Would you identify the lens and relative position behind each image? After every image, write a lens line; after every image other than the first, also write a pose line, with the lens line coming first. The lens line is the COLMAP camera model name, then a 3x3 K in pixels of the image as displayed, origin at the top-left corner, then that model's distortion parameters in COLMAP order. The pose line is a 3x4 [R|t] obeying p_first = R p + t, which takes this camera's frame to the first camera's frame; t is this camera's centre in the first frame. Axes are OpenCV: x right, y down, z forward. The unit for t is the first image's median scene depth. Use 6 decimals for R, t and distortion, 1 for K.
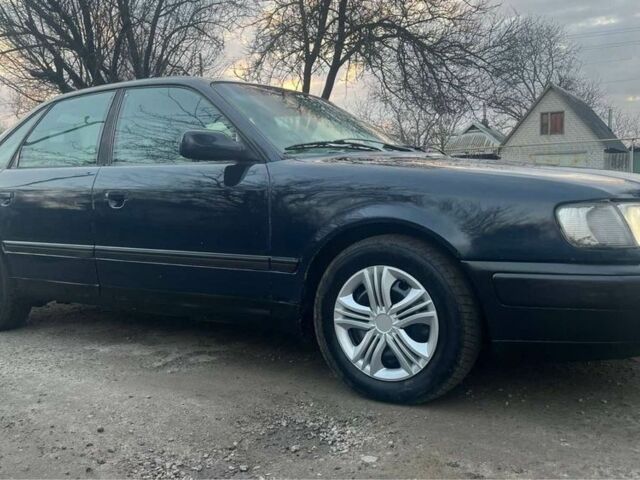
lens RADIAL K [[603.0, 0, 320.0], [0, 603.0, 240.0], [0, 0, 1]] dist [0.144257, -0.262077]
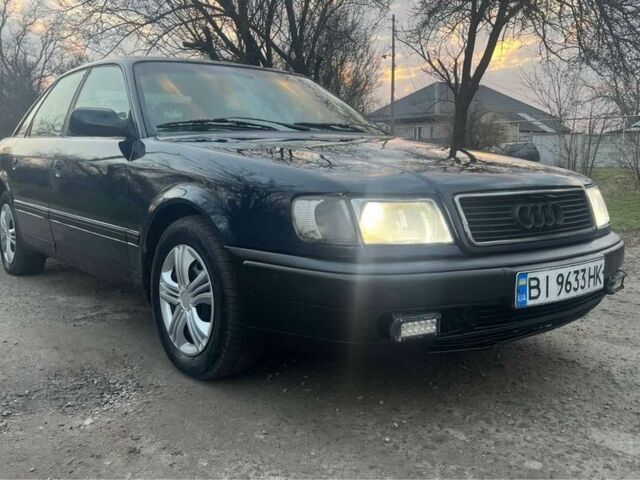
lens RADIAL K [[603.0, 0, 320.0], [0, 603.0, 240.0], [0, 0, 1]] dist [0.144257, -0.262077]
pose [[0.960185, 0.066379, -0.271365, 0.593677], [-0.050756, 0.996646, 0.064199, -0.043775], [0.274716, -0.047869, 0.960333, 0.065594]]
